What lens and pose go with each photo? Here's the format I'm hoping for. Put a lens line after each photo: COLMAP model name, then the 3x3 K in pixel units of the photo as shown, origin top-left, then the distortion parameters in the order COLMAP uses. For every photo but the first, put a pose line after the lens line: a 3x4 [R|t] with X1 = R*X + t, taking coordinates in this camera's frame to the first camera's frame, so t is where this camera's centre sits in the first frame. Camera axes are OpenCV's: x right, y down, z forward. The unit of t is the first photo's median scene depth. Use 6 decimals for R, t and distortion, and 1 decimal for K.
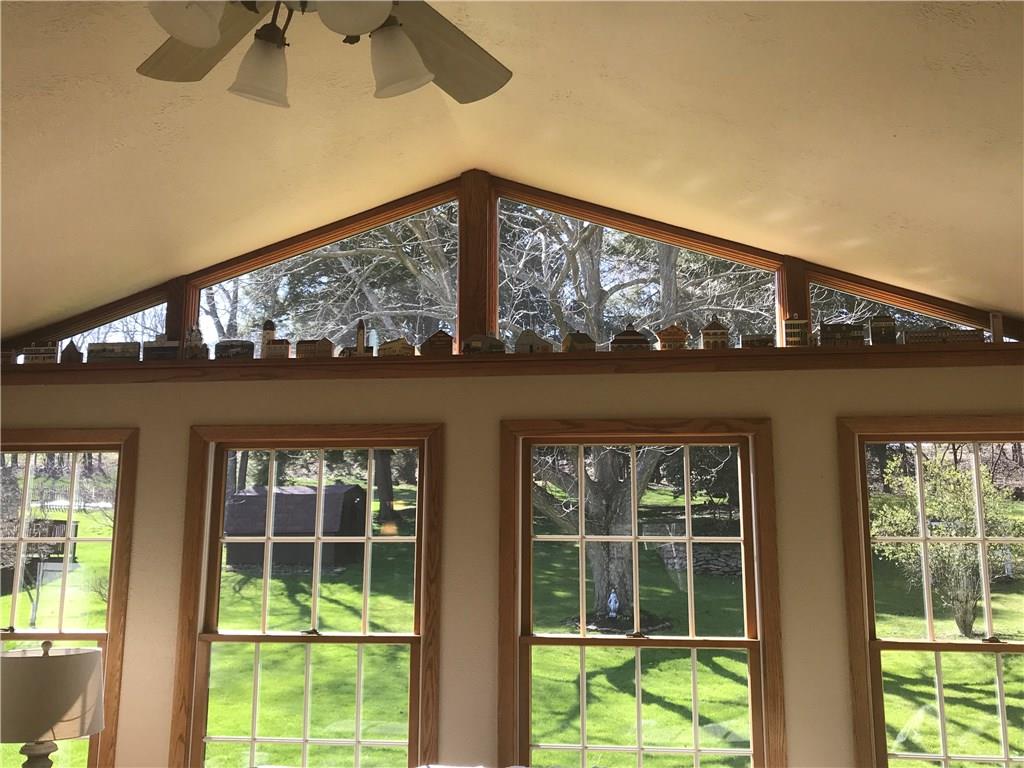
lens RADIAL K [[963.0, 0, 510.7], [0, 963.0, 380.7], [0, 0, 1]] dist [0.049021, 0.000000]
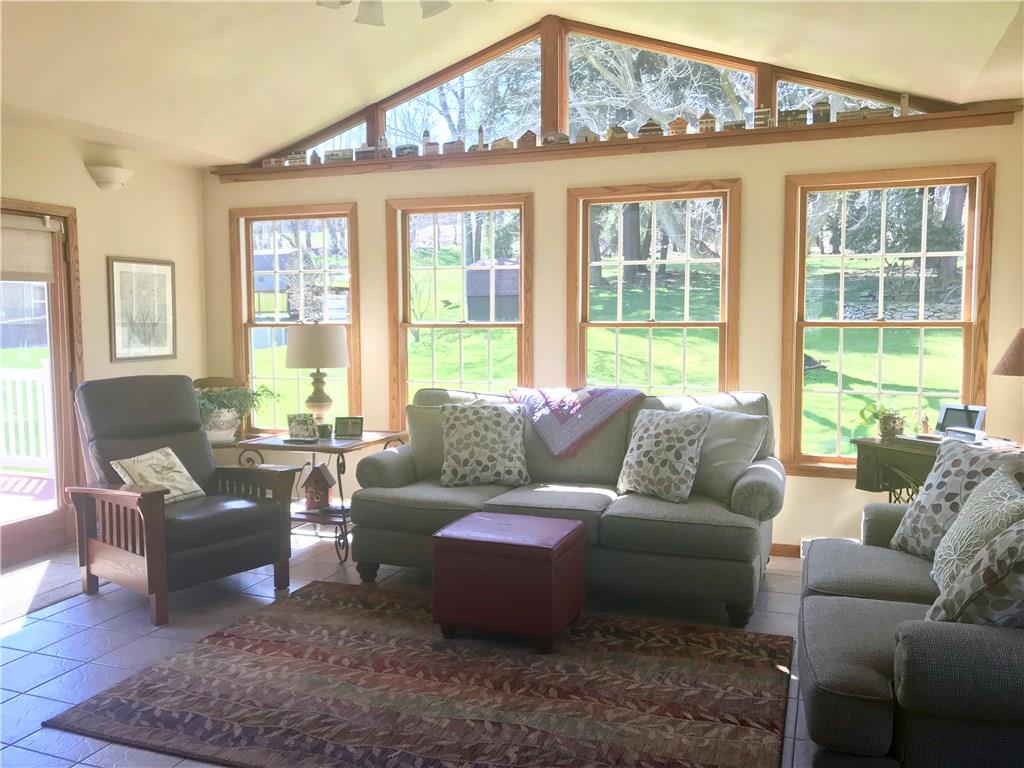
lens RADIAL K [[861.6, 0, 513.5], [0, 861.6, 384.5], [0, 0, 1]] dist [0.023952, -0.016311]
pose [[0.970482, 0.011348, -0.240905, 0.239930], [0.048724, 0.969068, 0.241934, 0.006297], [0.236199, -0.246531, 0.939911, -0.405393]]
